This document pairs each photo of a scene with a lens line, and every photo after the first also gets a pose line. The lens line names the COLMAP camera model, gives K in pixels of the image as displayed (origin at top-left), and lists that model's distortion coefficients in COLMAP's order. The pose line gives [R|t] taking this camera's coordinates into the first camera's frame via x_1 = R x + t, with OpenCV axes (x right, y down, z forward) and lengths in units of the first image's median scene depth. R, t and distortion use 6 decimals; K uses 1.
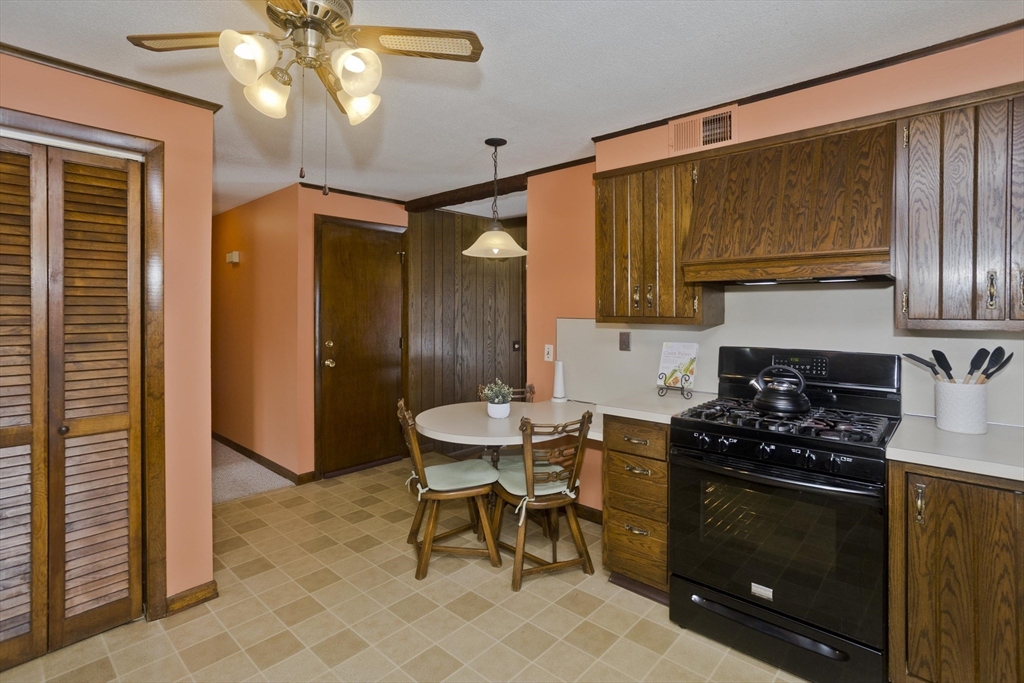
lens RADIAL K [[499.0, 0, 500.9], [0, 499.0, 308.6], [0, 0, 1]] dist [-0.039254, 0.022156]
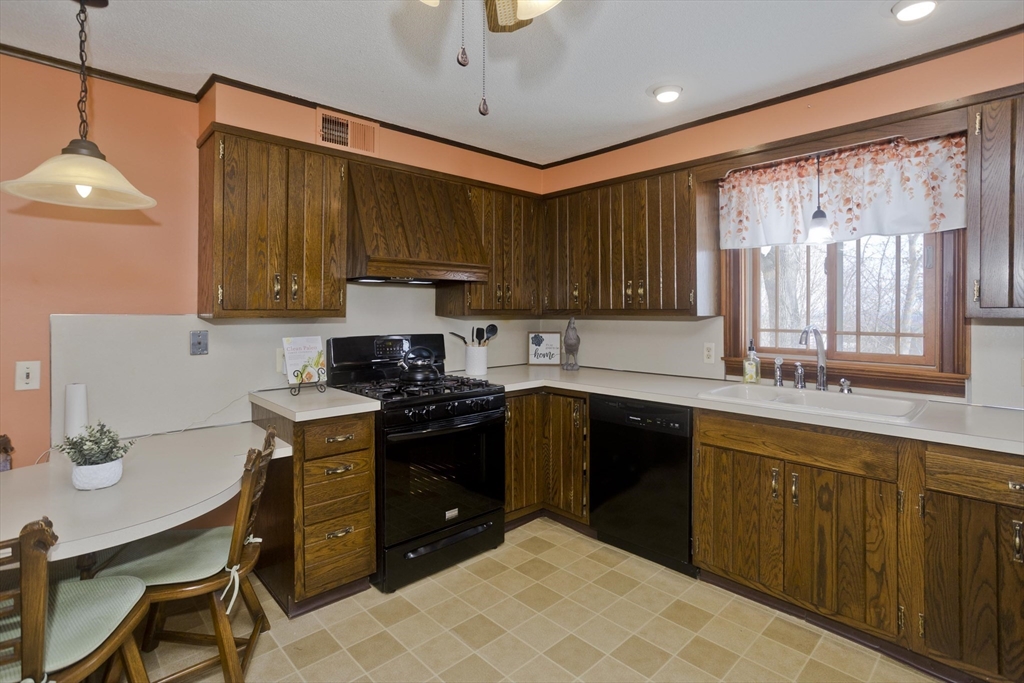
lens RADIAL K [[499.0, 0, 512.1], [0, 499.0, 313.6], [0, 0, 1]] dist [-0.039254, 0.022156]
pose [[0.082801, -0.007252, 0.996540, -0.604601], [-0.001118, 0.999972, 0.007370, 0.017192], [-0.996565, -0.001725, 0.082790, 0.556276]]
